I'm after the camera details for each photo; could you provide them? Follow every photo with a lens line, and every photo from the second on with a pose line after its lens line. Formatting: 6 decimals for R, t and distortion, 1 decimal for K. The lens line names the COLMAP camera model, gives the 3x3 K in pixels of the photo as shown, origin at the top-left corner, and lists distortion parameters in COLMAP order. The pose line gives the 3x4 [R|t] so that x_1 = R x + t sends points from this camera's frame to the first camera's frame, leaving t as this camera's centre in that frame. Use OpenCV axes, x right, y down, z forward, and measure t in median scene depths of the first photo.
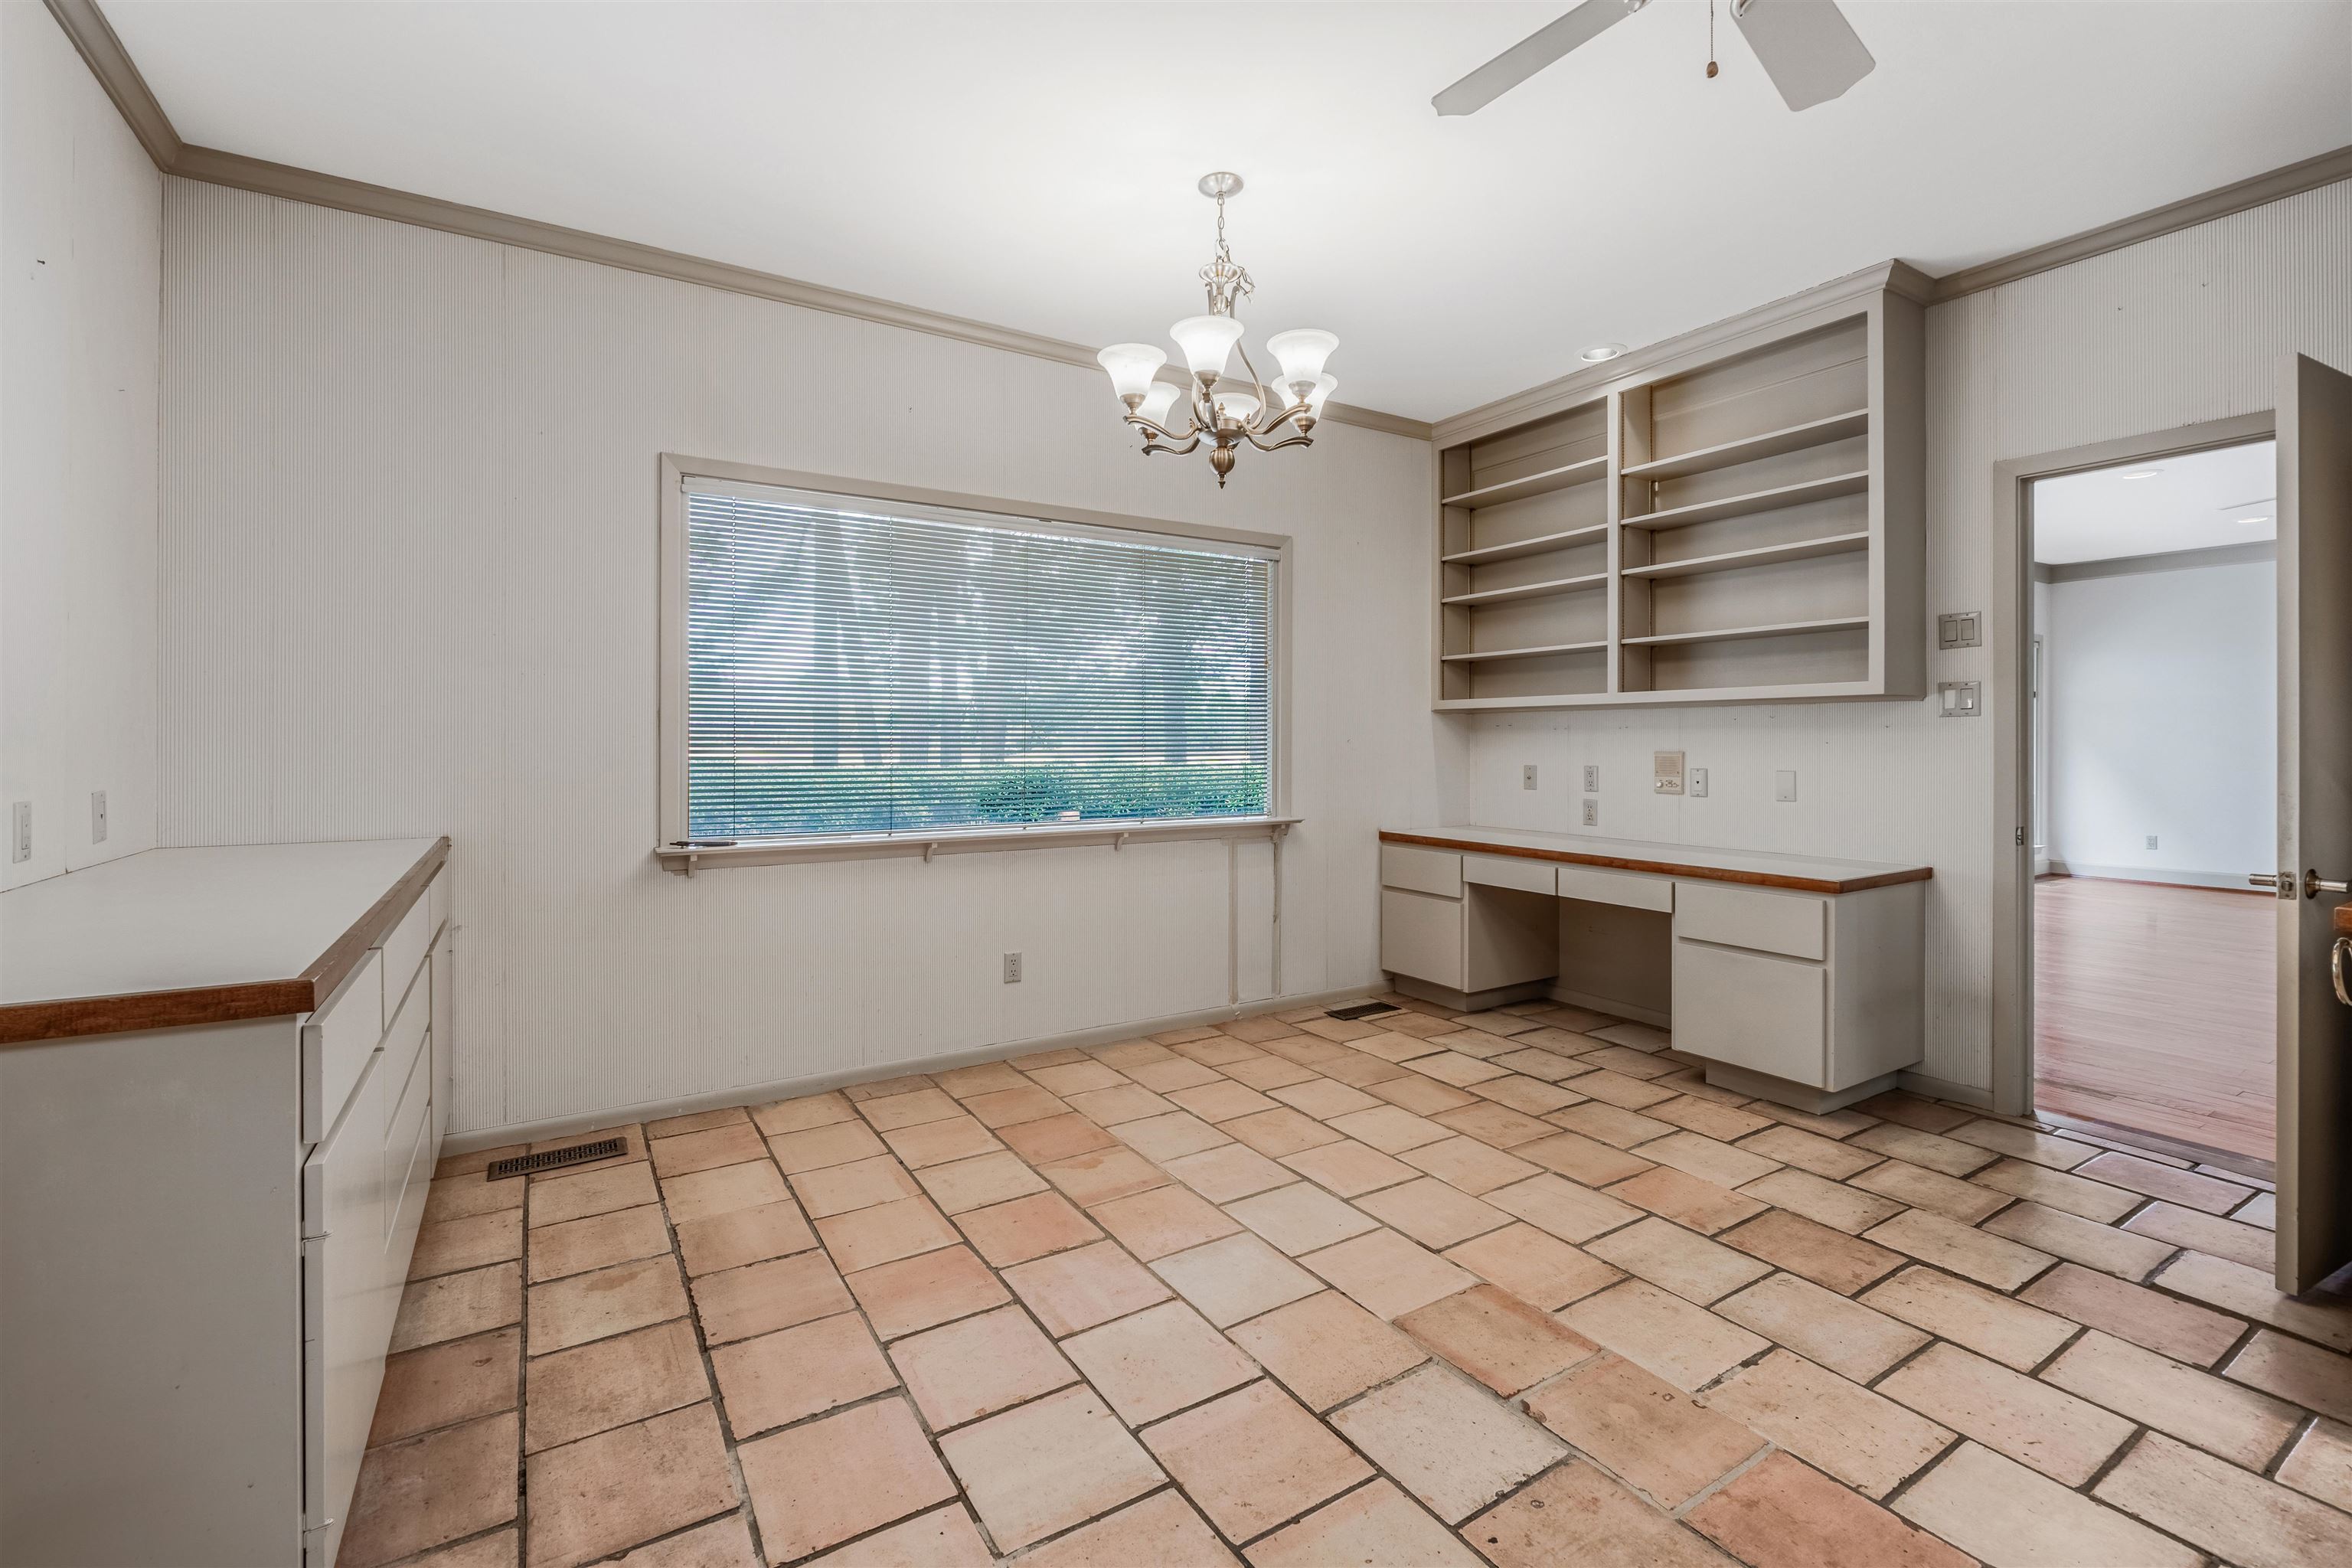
lens RADIAL K [[993.3, 0, 1136.3], [0, 993.3, 740.7], [0, 0, 1]] dist [-0.003920, -0.000768]
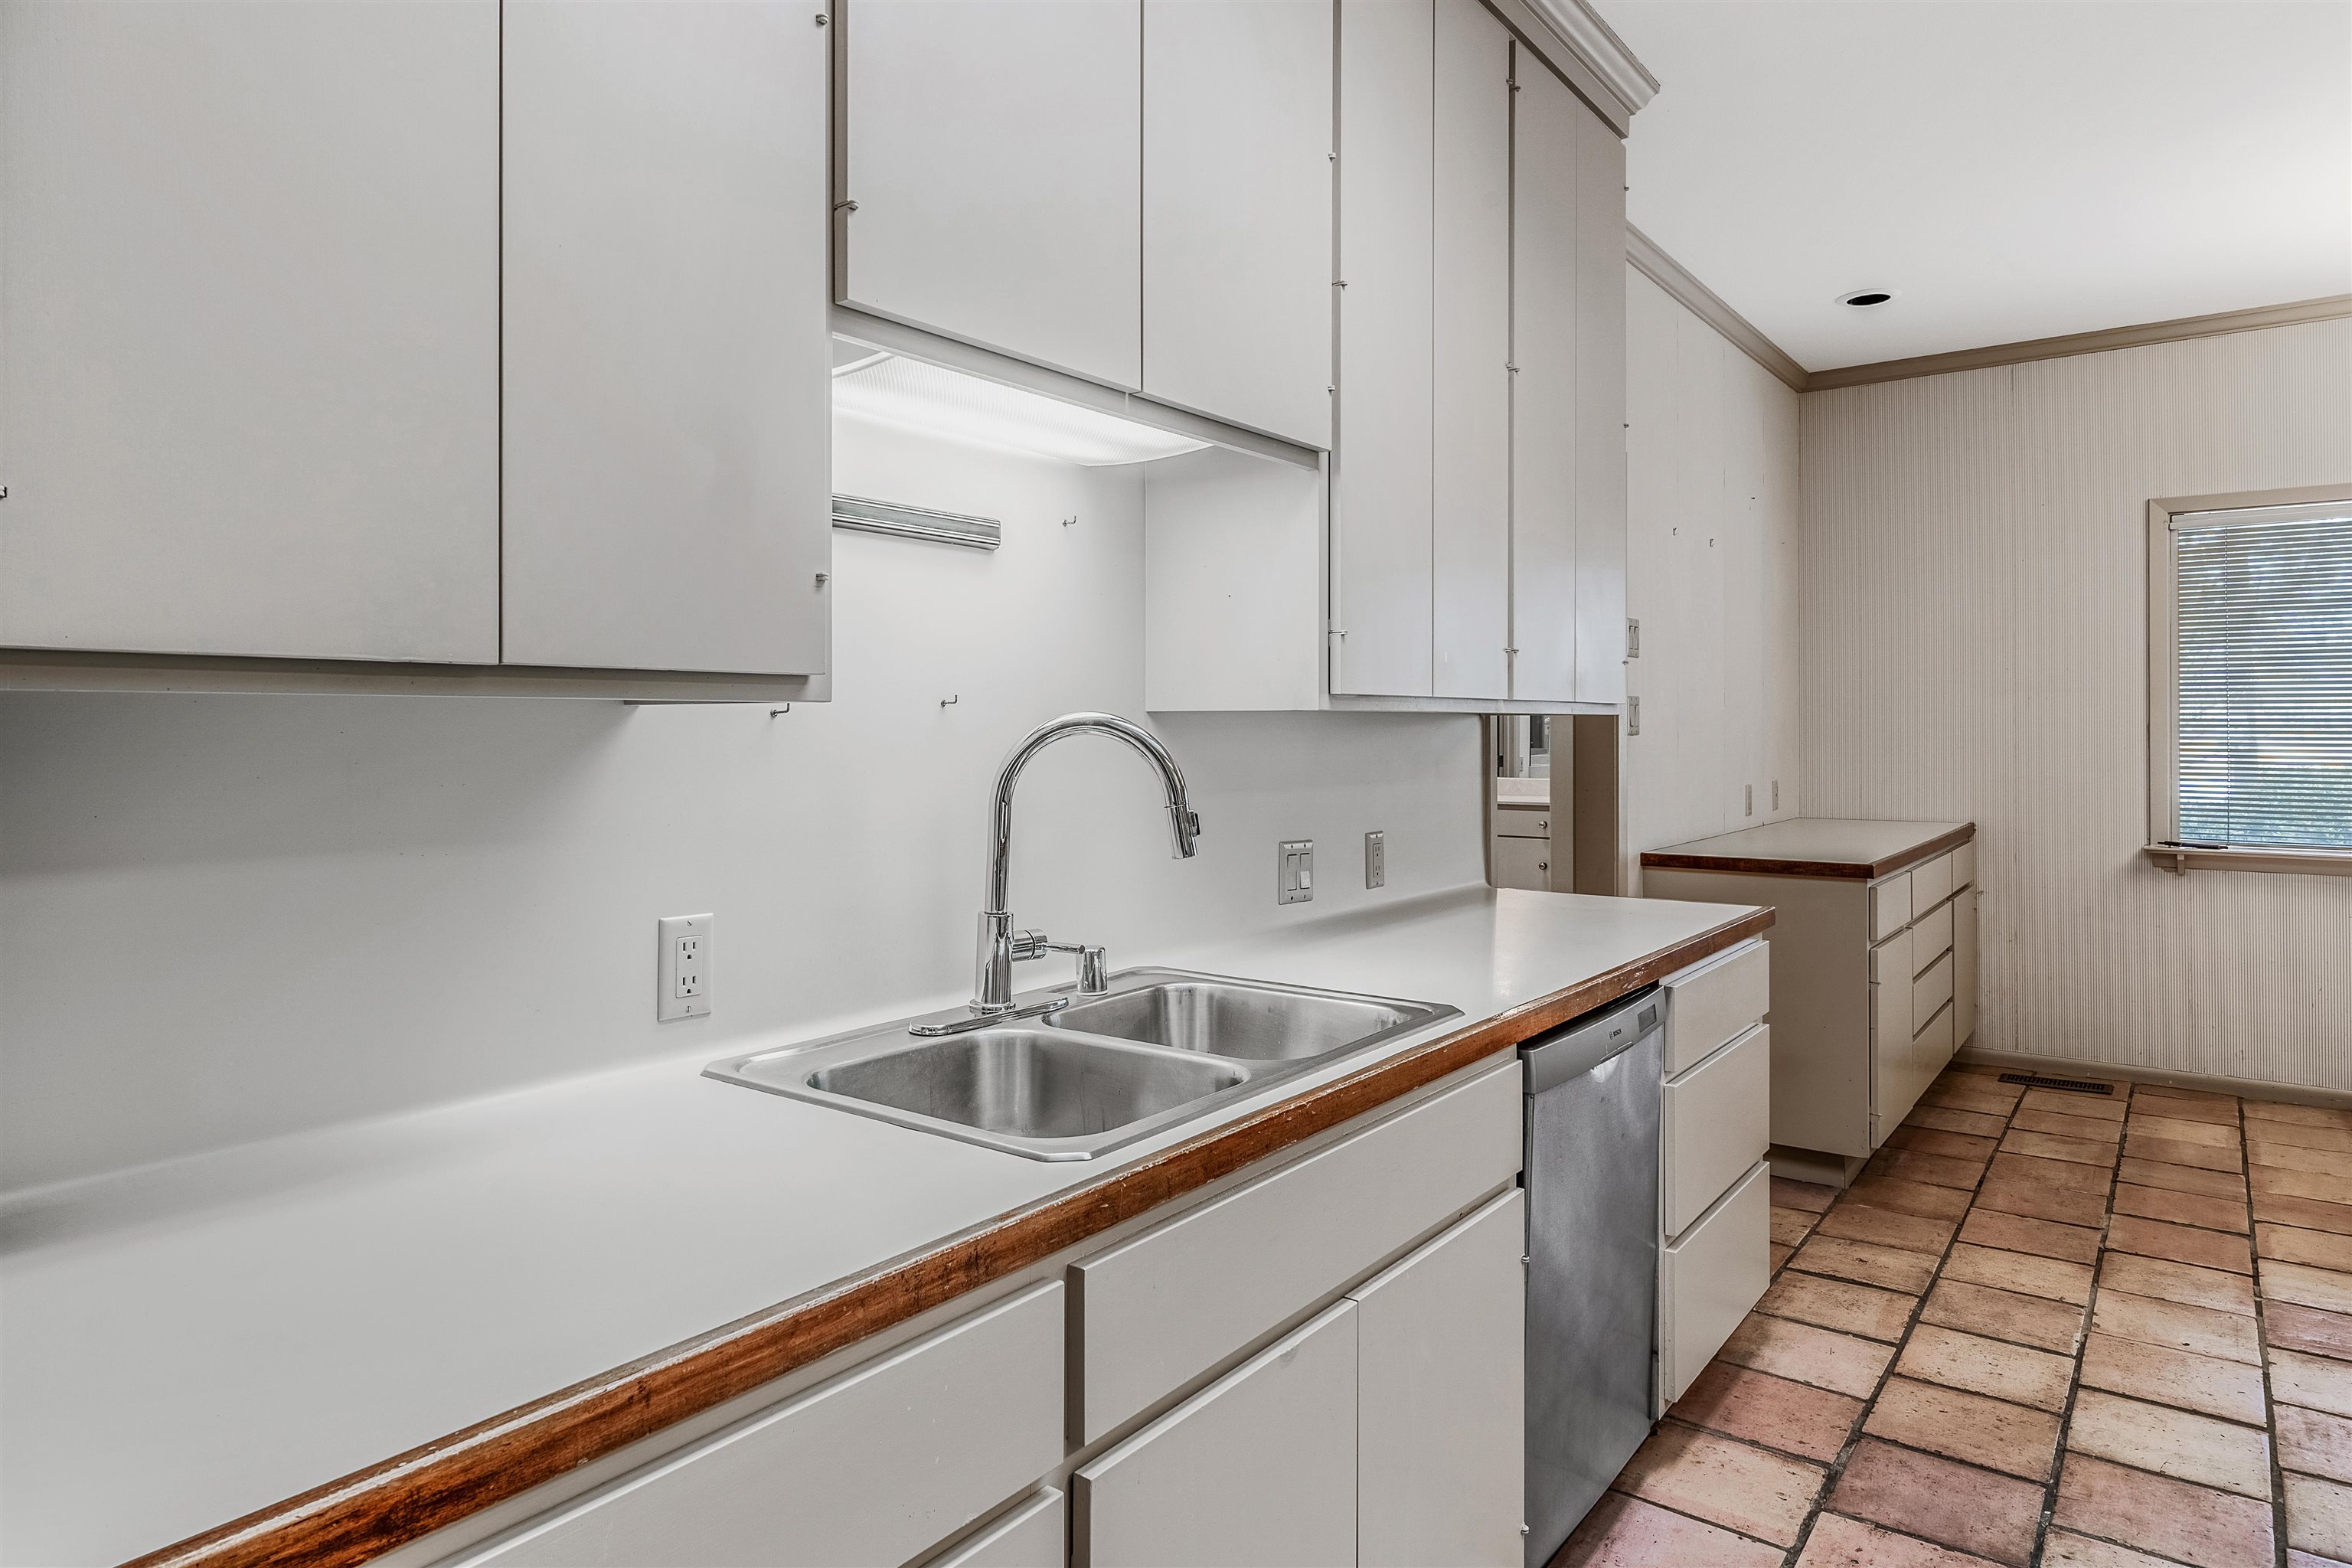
lens RADIAL K [[1402.0, 0, 1167.7], [0, 1402.0, 722.3], [0, 0, 1]] dist [-0.005318, 0.005556]
pose [[0.379239, -0.005743, -0.925281, 0.557346], [0.002259, 0.999984, -0.005280, -0.026831], [0.925296, -0.000088, 0.379246, -0.626669]]
